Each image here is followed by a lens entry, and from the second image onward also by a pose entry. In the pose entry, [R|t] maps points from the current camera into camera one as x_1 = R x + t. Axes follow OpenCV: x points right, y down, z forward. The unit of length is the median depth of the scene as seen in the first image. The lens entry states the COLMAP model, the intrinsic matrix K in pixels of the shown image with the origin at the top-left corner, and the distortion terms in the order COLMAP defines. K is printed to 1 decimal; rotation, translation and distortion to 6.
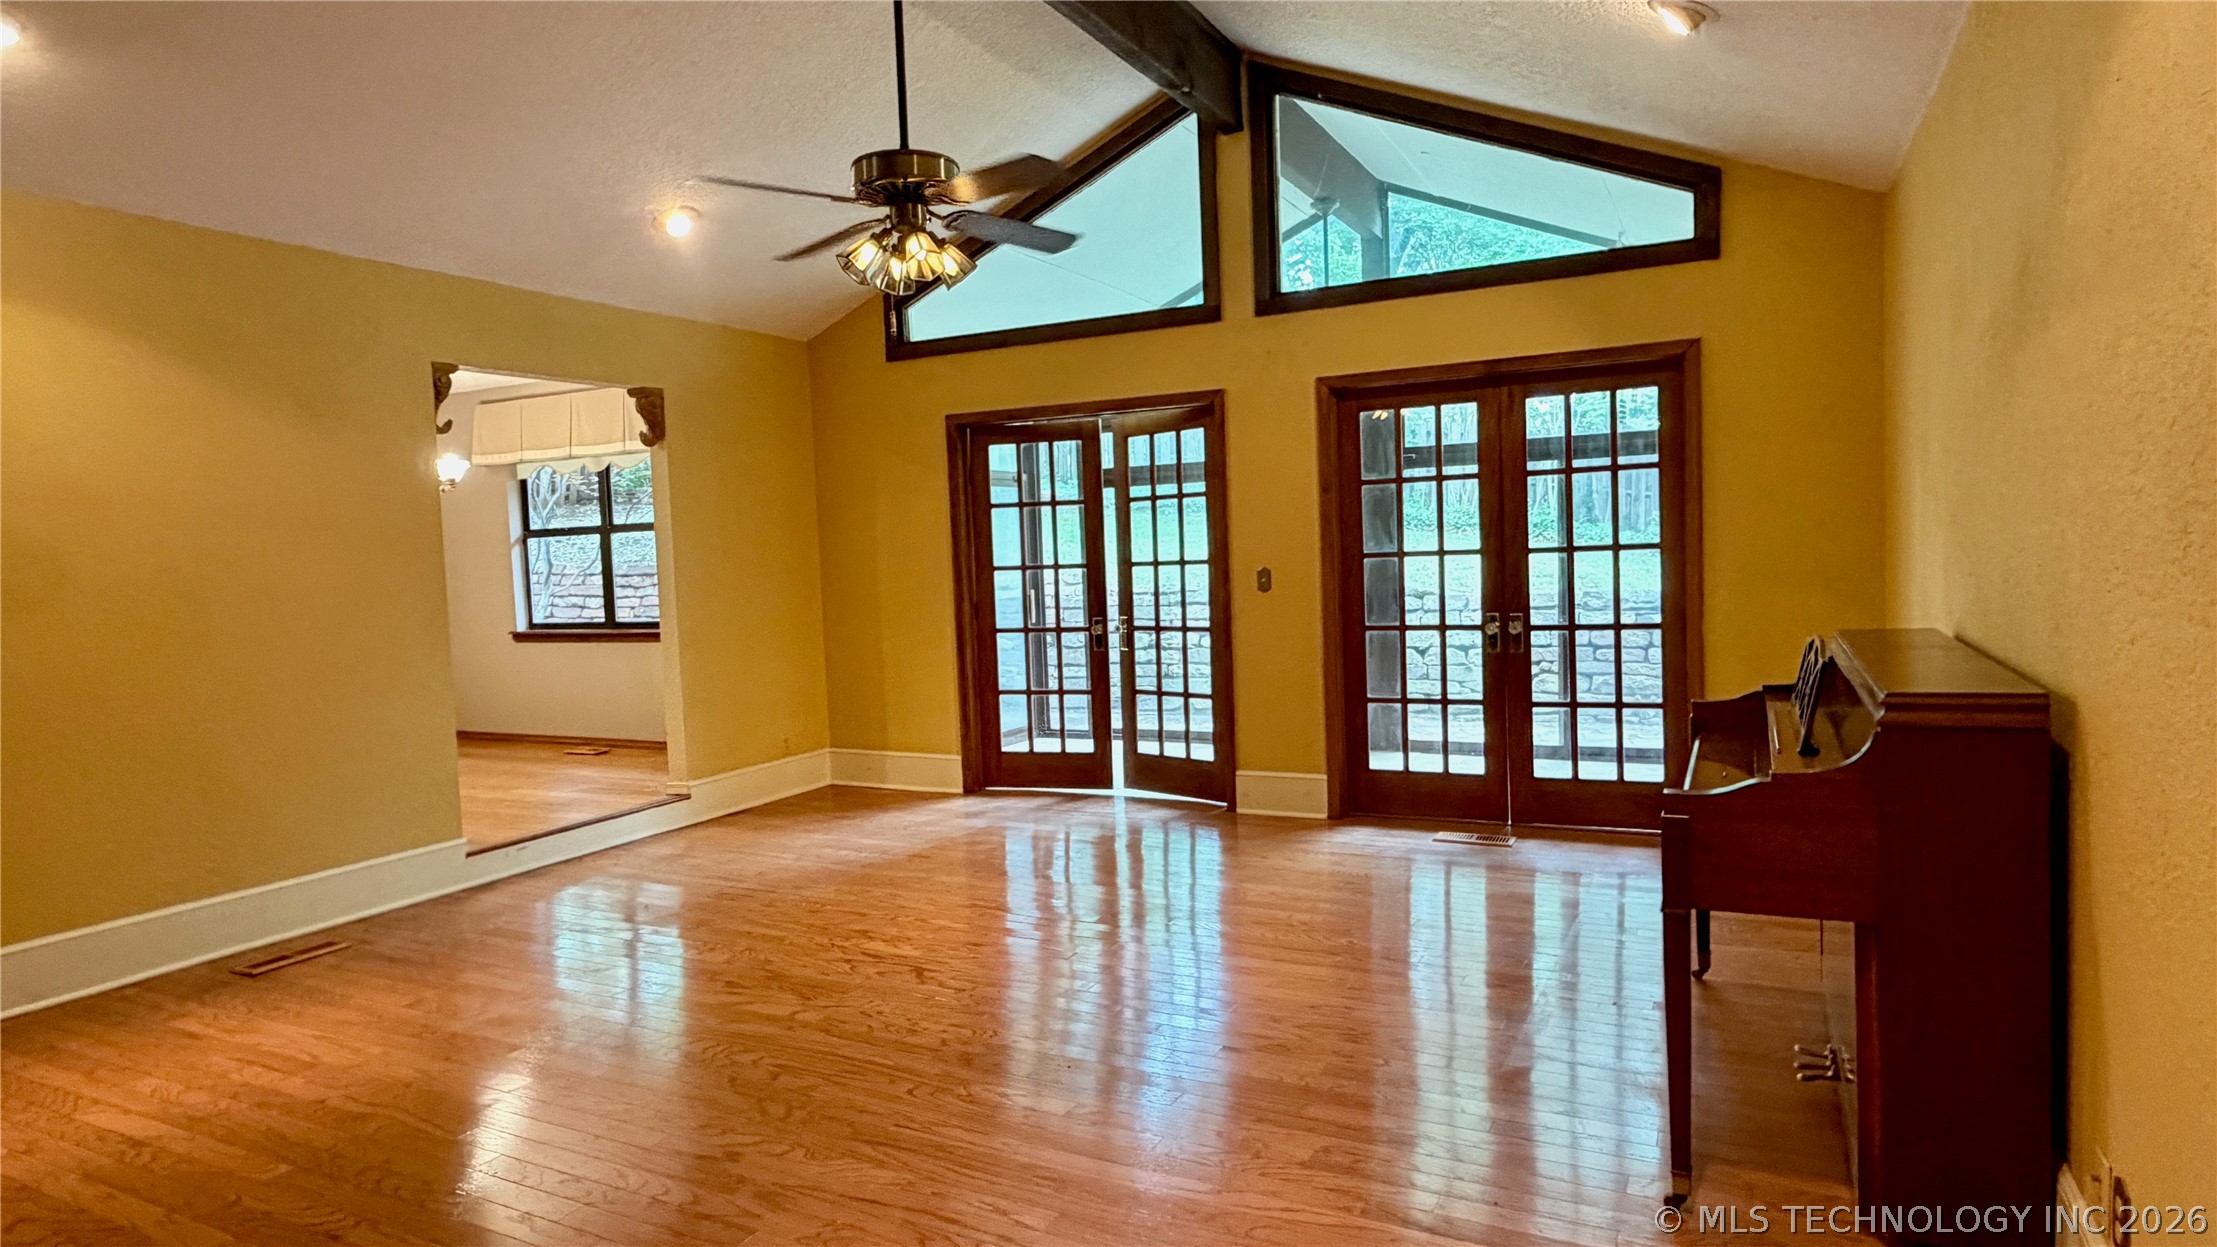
lens RADIAL K [[1237.2, 0, 1108.5], [0, 1237.2, 623.5], [0, 0, 1]] dist [-0.026338, -0.001174]
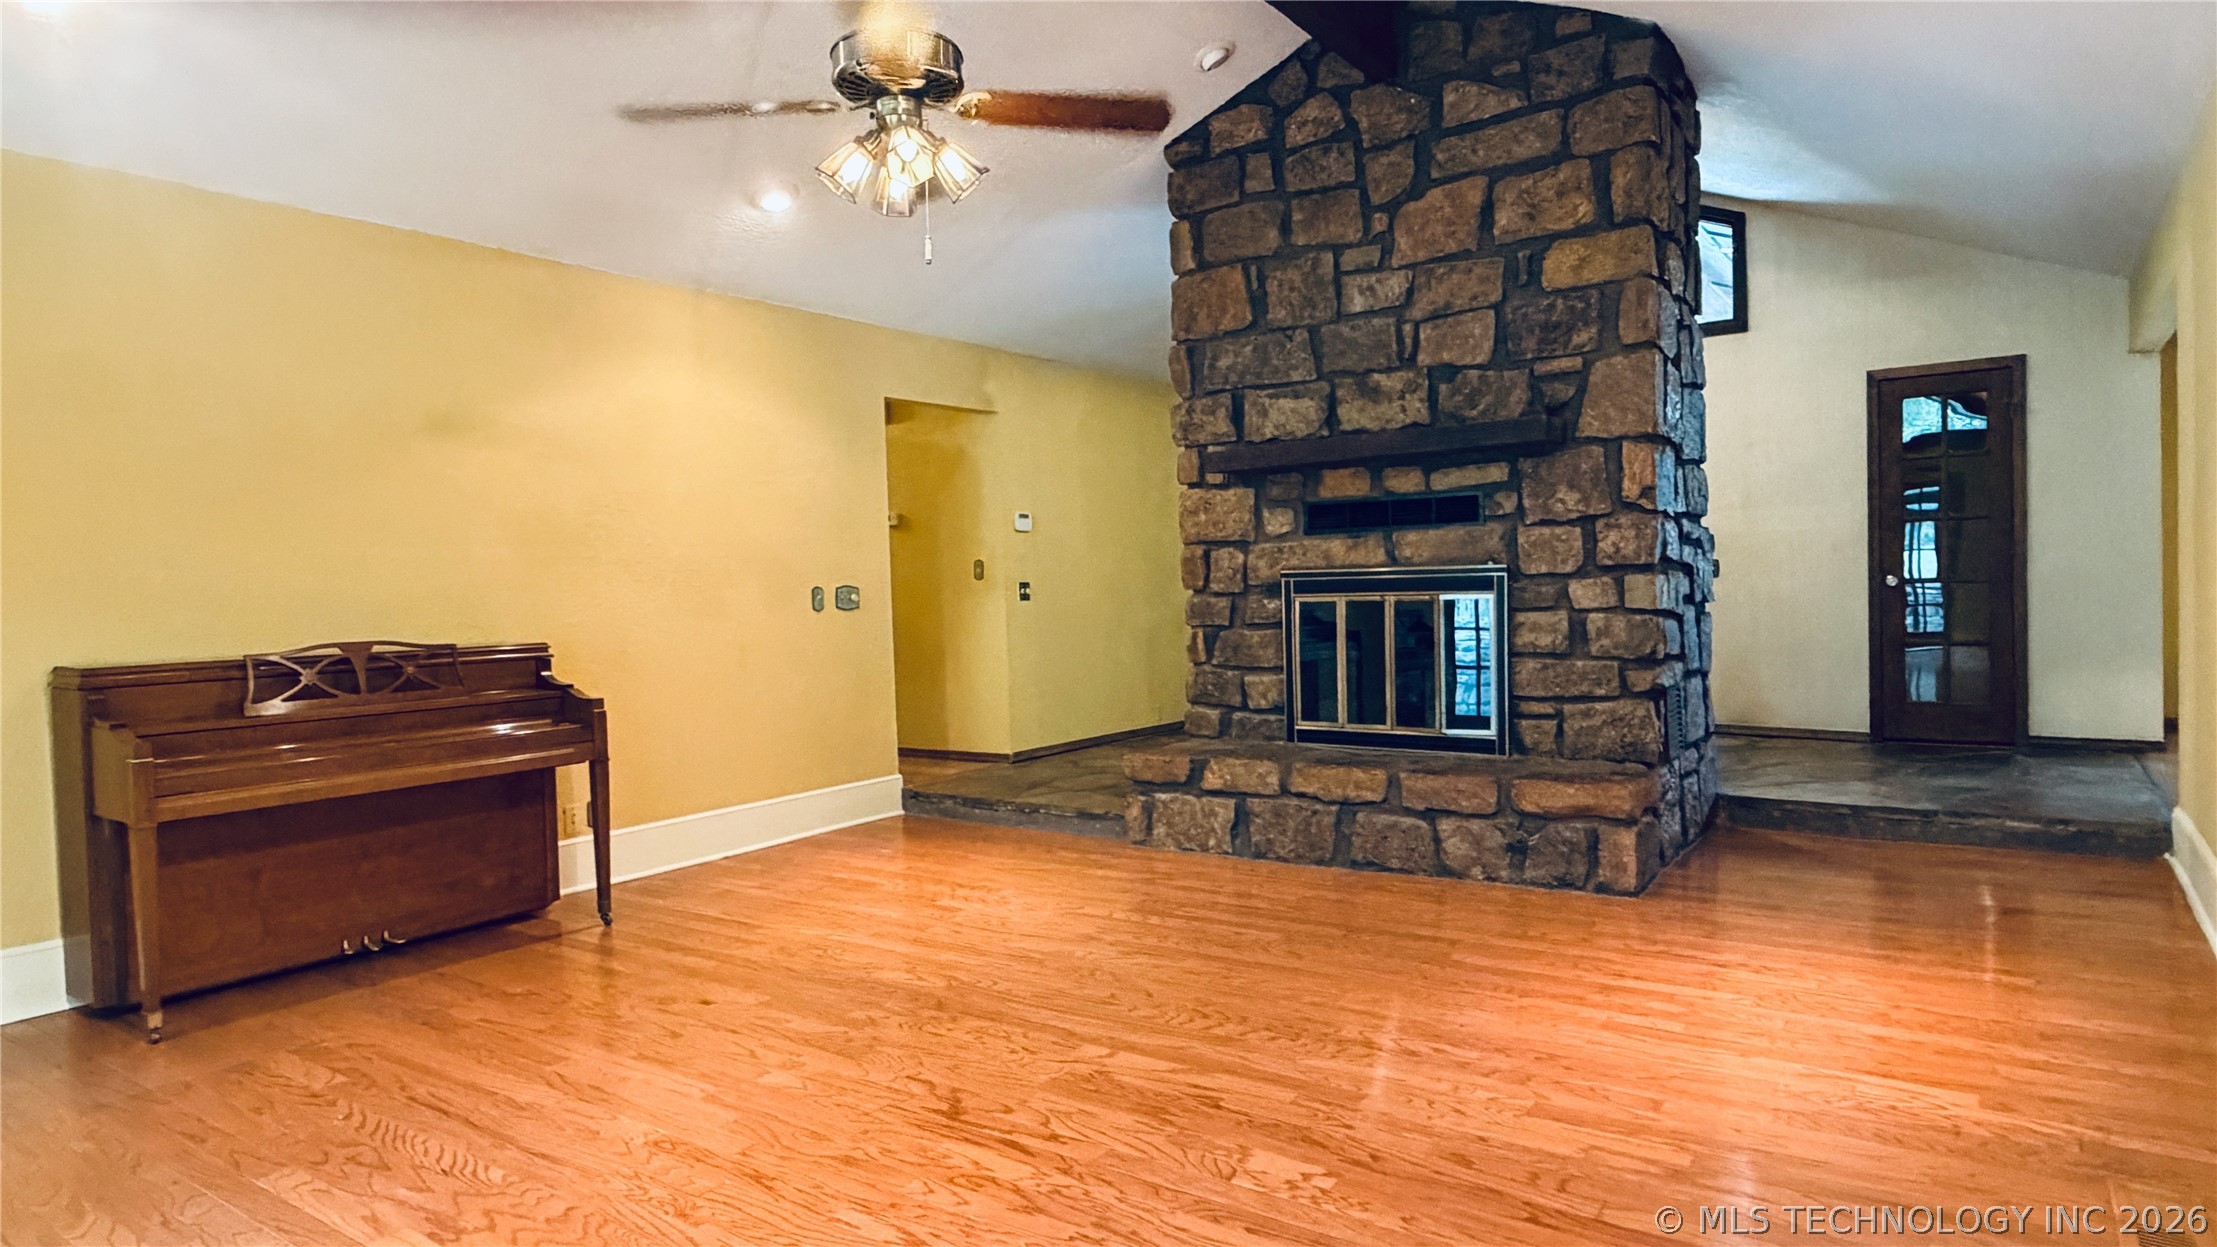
lens RADIAL K [[1260.6, 0, 1108.5], [0, 1260.6, 623.5], [0, 0, 1]] dist [0.022156, -0.000560]
pose [[-0.987446, 0.064765, 0.144069, -0.260965], [0.077186, 0.993609, 0.082358, -0.036007], [-0.137814, 0.092444, -0.986135, 1.203284]]
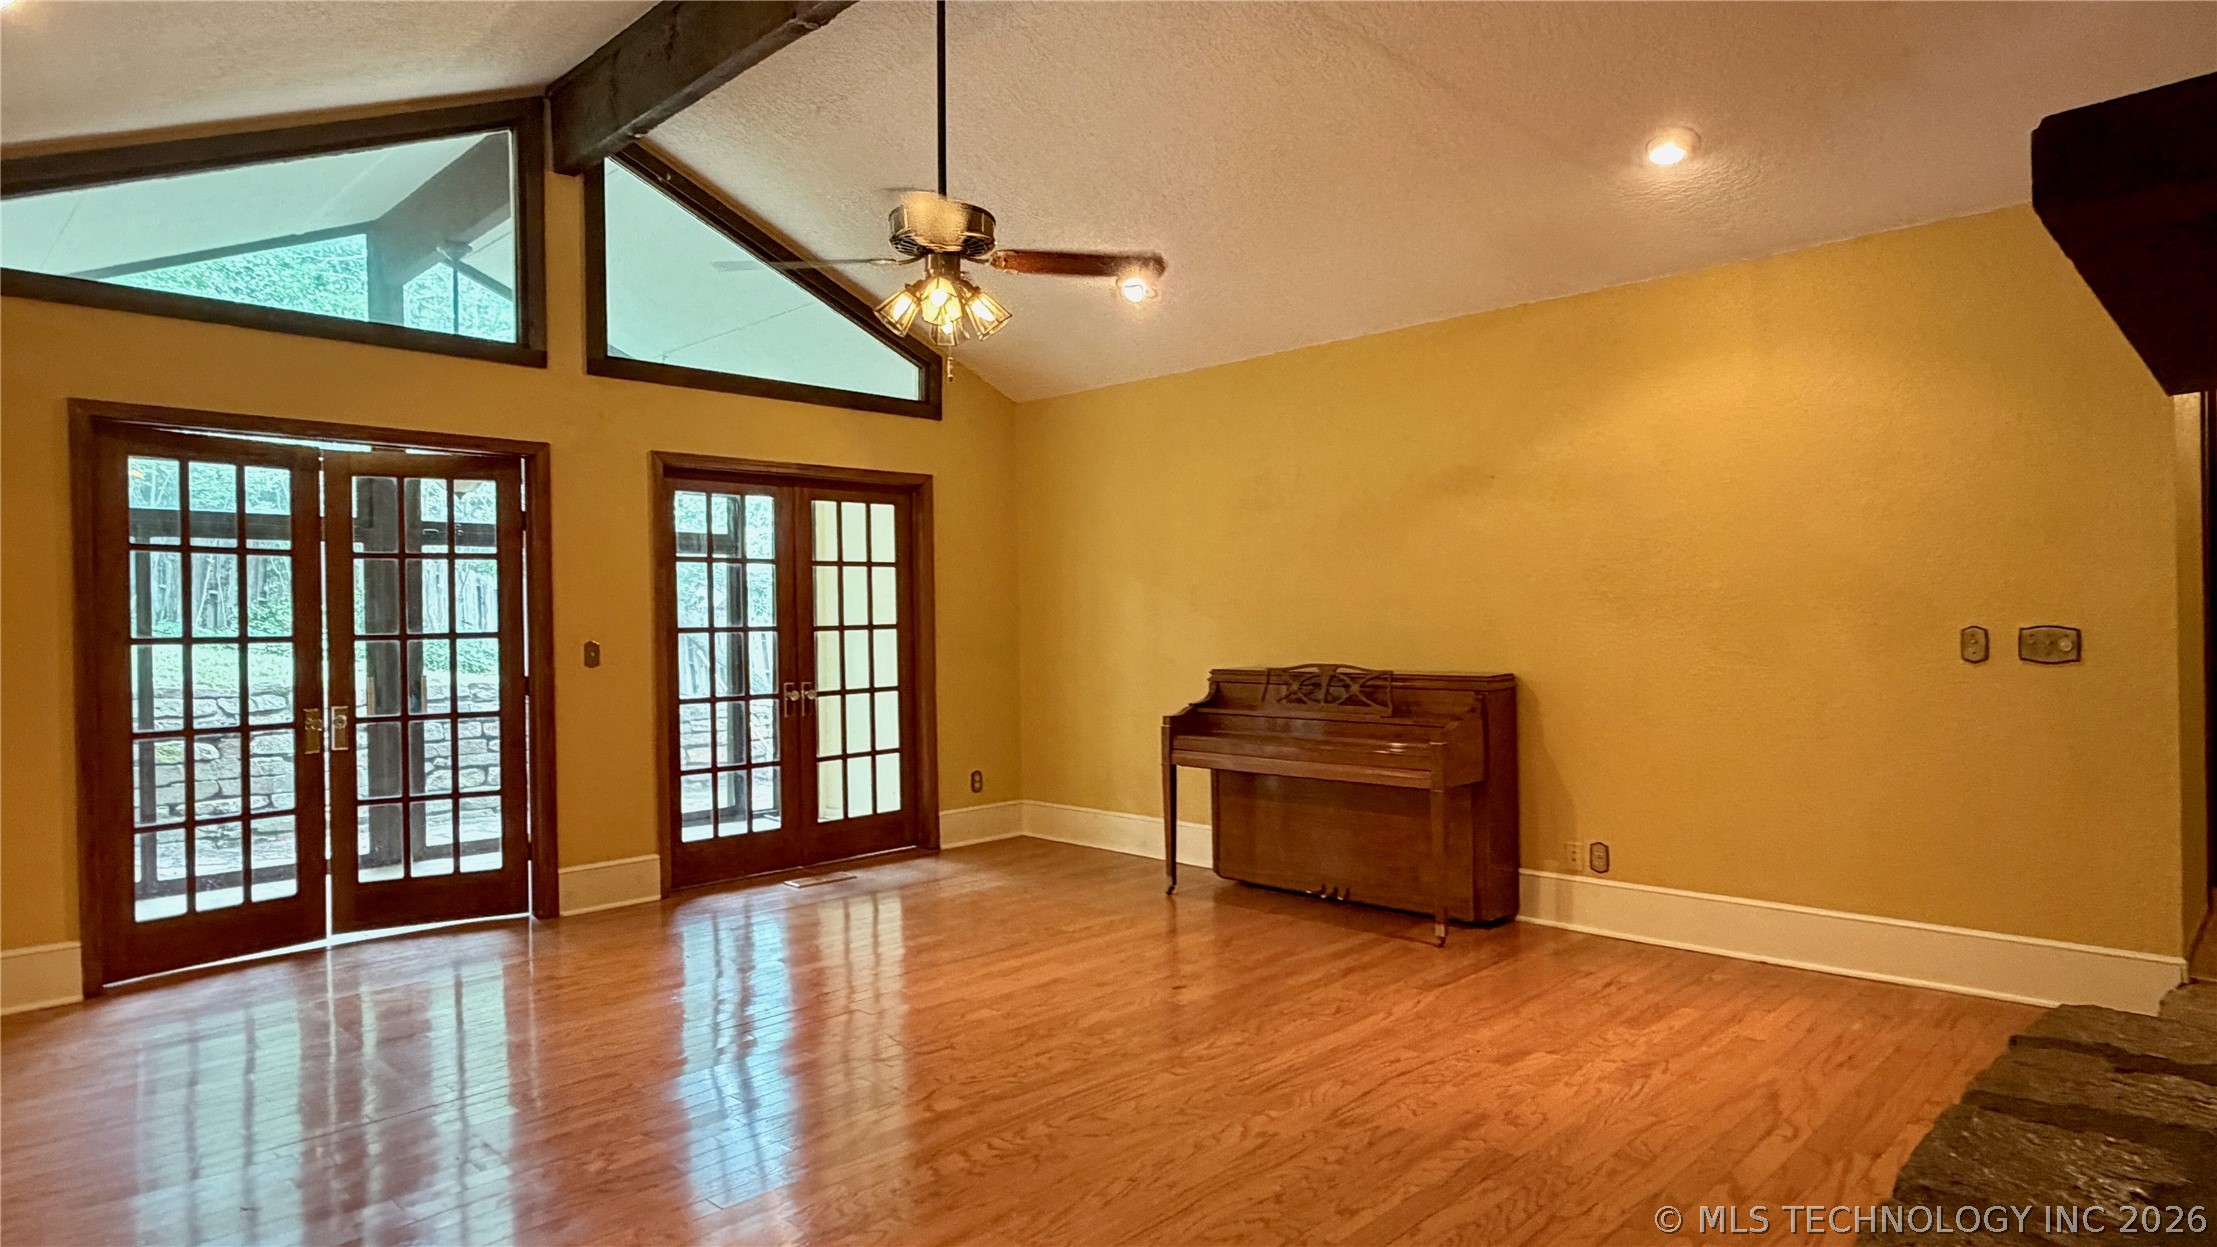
lens RADIAL K [[1260.6, 0, 1108.5], [0, 1260.6, 623.5], [0, 0, 1]] dist [0.022156, -0.000560]
pose [[0.288217, 0.027923, 0.957158, -0.726192], [0.057922, 0.997236, -0.046533, 0.008180], [-0.955812, 0.068852, 0.285803, 0.384266]]
